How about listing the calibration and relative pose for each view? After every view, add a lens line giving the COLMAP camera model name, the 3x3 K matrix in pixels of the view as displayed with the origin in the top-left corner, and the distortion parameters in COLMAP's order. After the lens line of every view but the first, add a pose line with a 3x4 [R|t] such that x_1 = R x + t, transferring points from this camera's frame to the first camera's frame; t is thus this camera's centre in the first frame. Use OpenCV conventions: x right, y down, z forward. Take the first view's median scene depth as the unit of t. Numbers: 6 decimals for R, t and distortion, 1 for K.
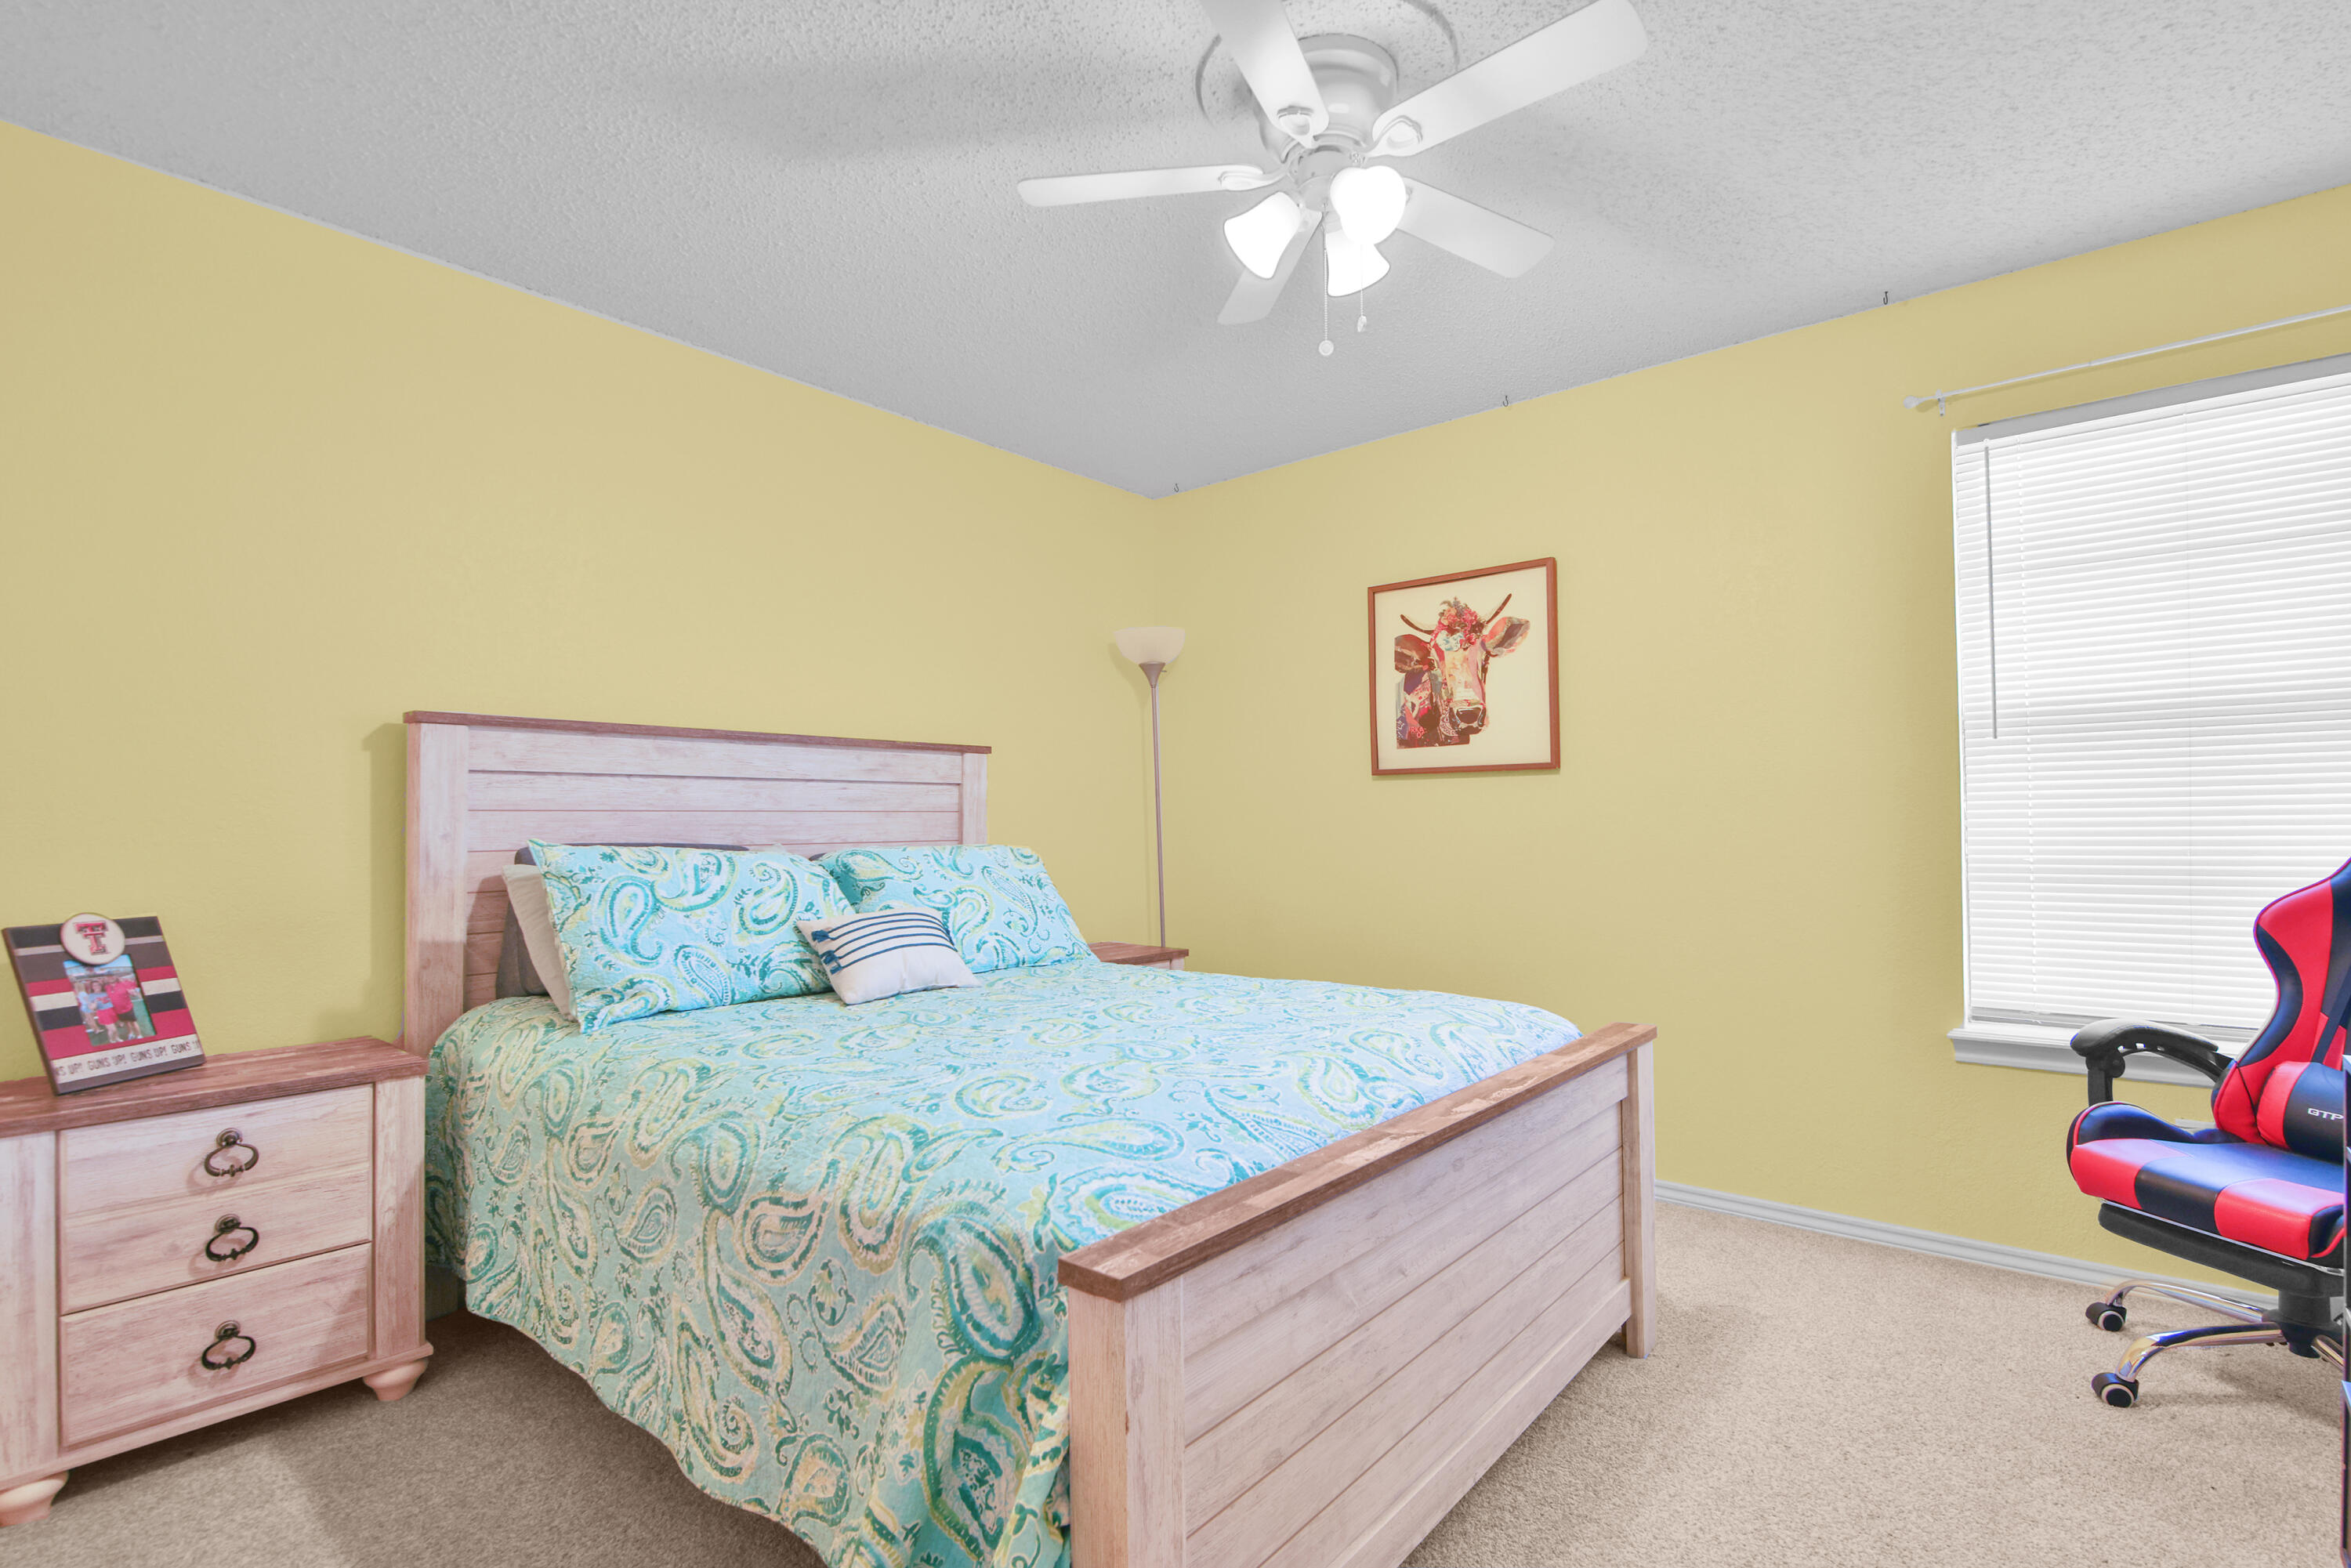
lens RADIAL K [[1110.2, 0, 1140.1], [0, 1110.2, 818.3], [0, 0, 1]] dist [-0.017648, -0.000987]
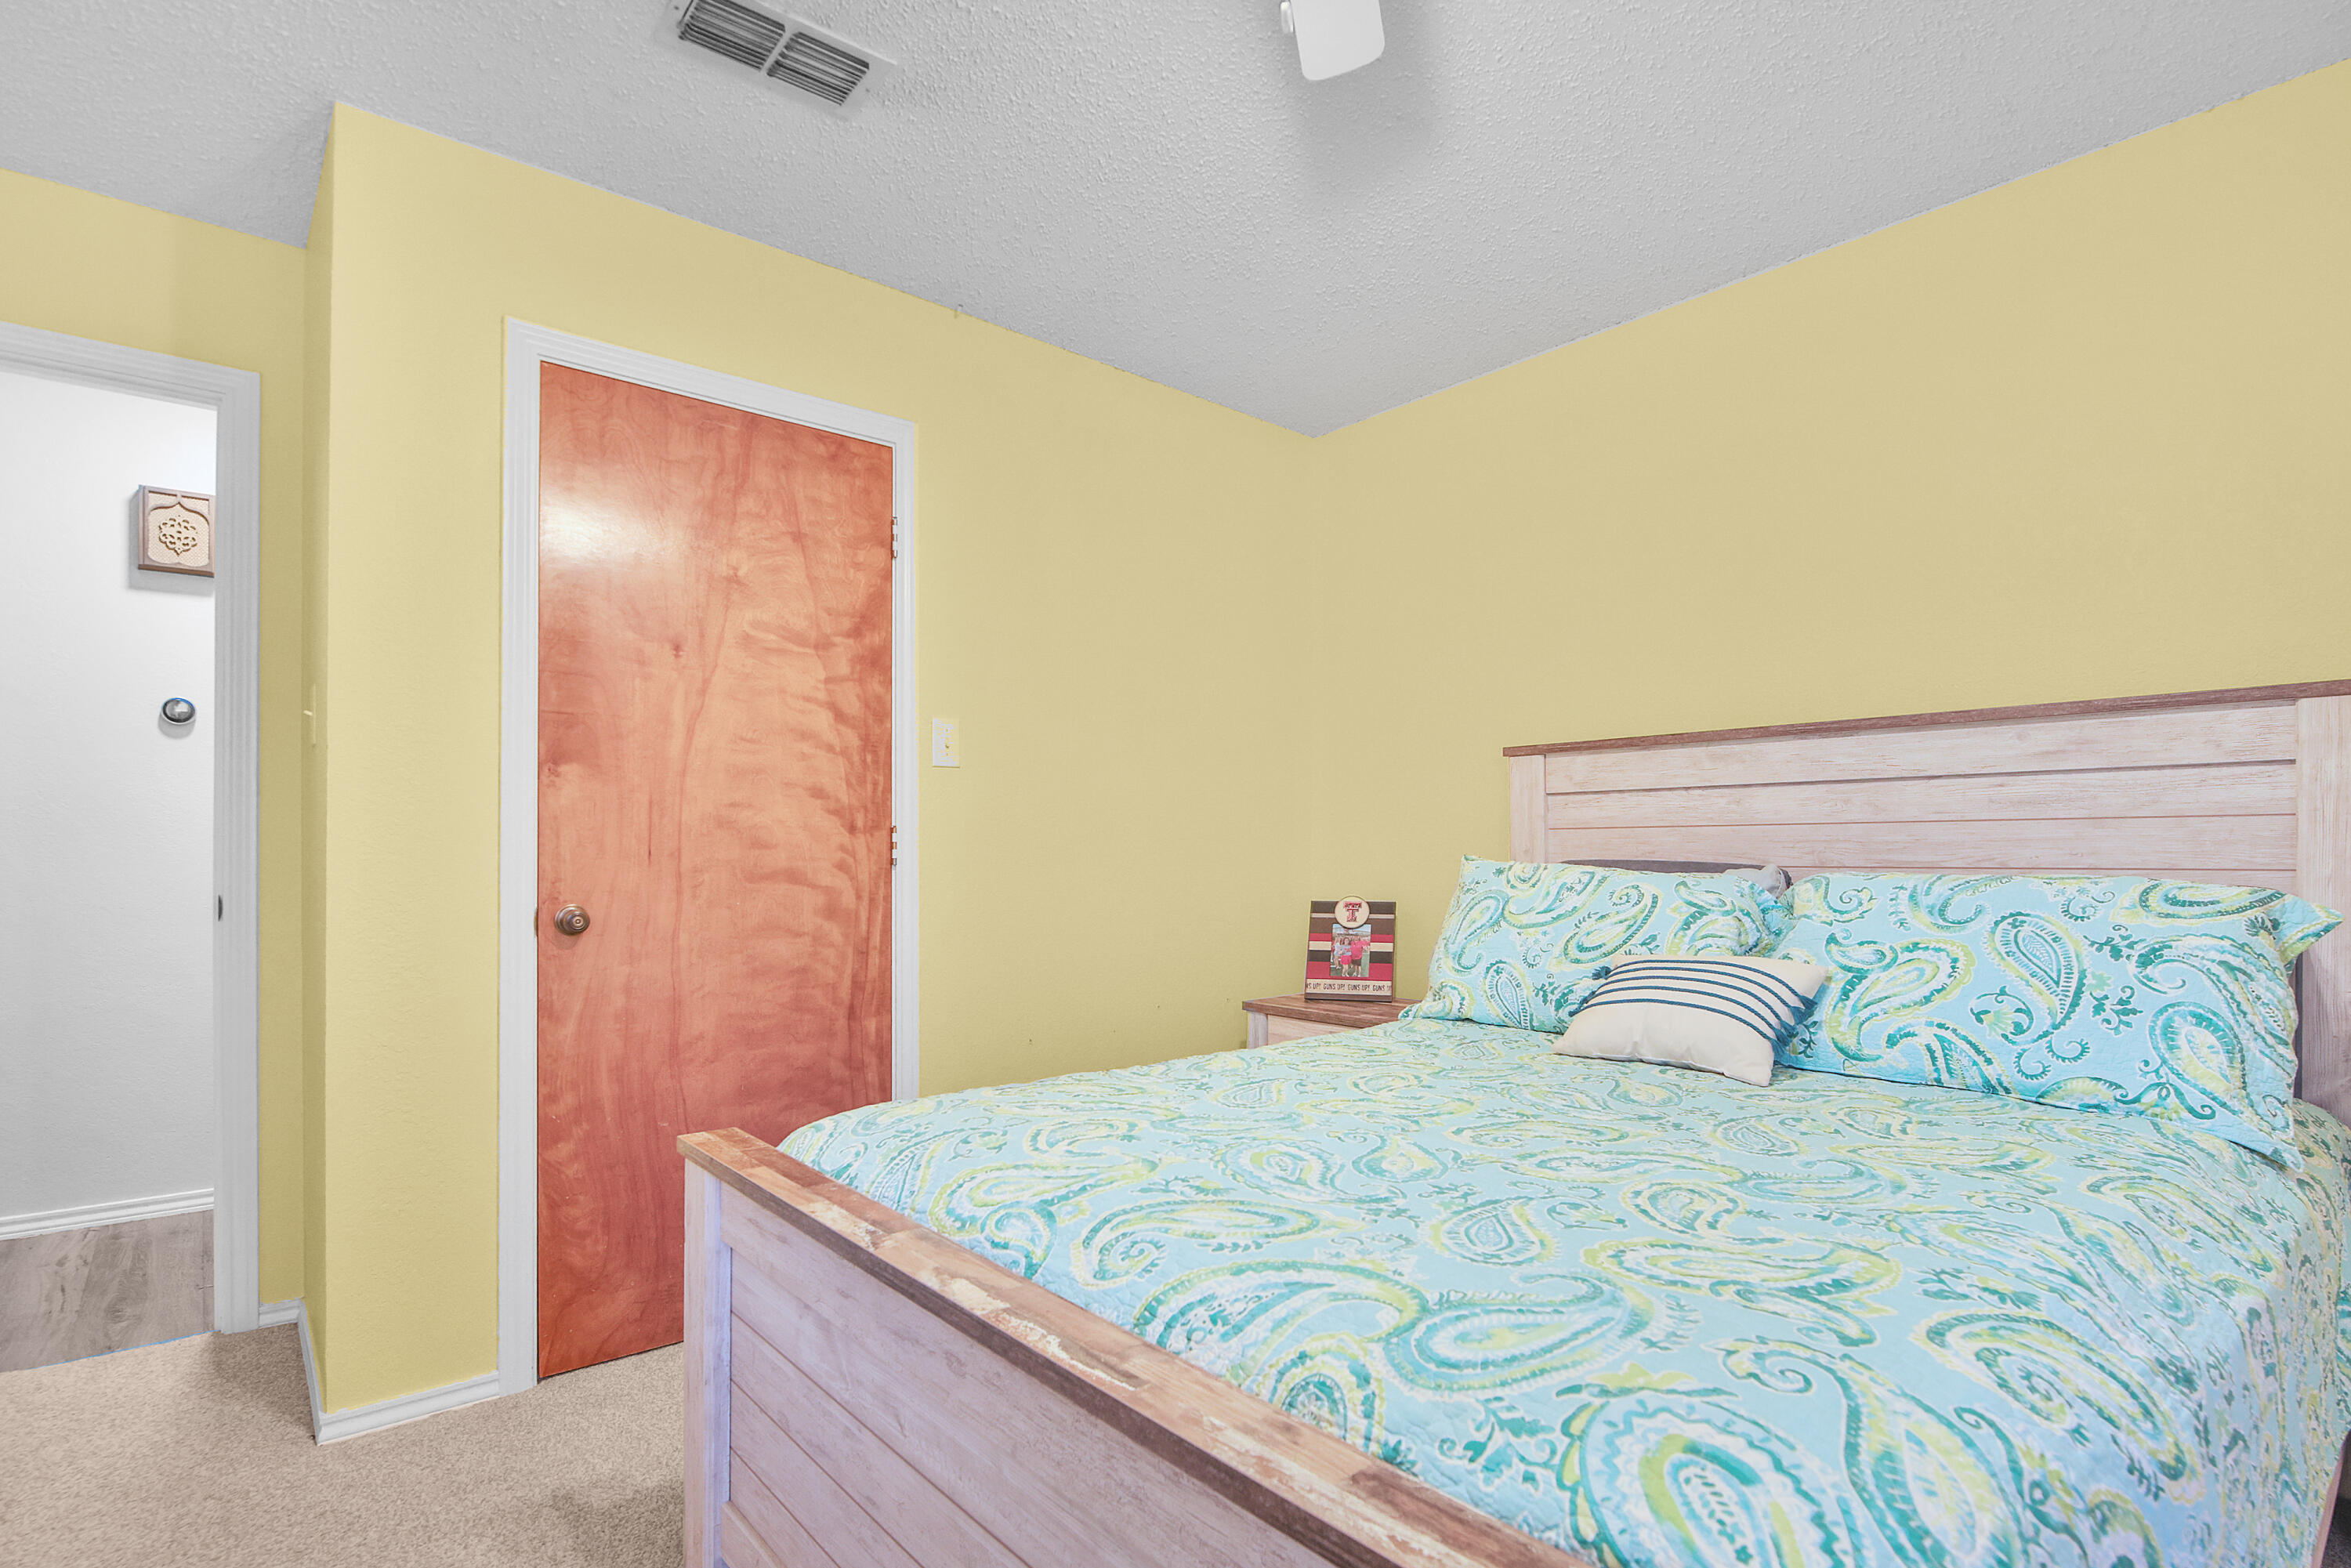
lens RADIAL K [[1108.5, 0, 1173.7], [0, 1108.5, 849.2], [0, 0, 1]] dist [-0.003002, -0.000873]
pose [[-0.132329, 0.005889, -0.991188, 0.685148], [0.007957, 0.999956, 0.004879, 0.005938], [0.991174, -0.007241, -0.132370, 0.911871]]
